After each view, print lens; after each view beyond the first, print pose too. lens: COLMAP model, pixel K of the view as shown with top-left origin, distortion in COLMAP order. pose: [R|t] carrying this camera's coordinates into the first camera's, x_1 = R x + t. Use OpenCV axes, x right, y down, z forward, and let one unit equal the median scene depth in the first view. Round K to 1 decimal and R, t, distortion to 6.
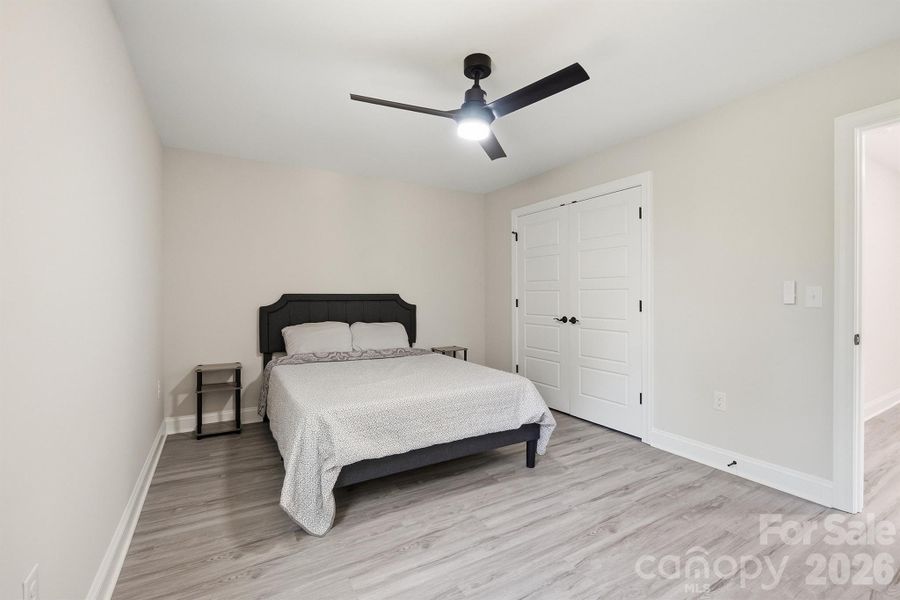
lens RADIAL K [[391.8, 0, 452.2], [0, 391.8, 295.9], [0, 0, 1]] dist [-0.004455, -0.000255]
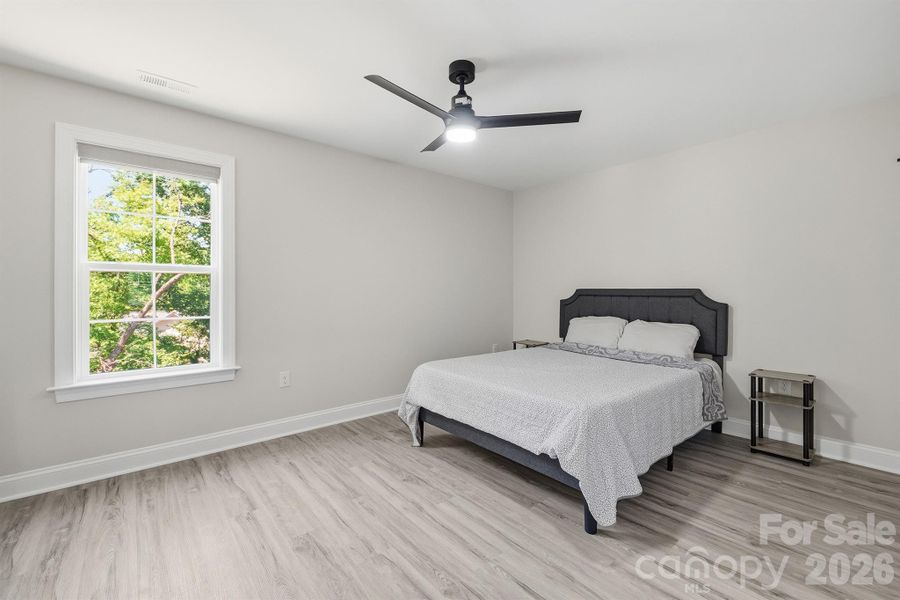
lens RADIAL K [[391.8, 0, 452.2], [0, 391.8, 295.9], [0, 0, 1]] dist [-0.004455, -0.000255]
pose [[0.171950, 0.008835, -0.985066, 0.905955], [-0.018523, 0.999812, 0.005734, 0.024388], [0.984932, 0.017260, 0.172081, 0.692055]]
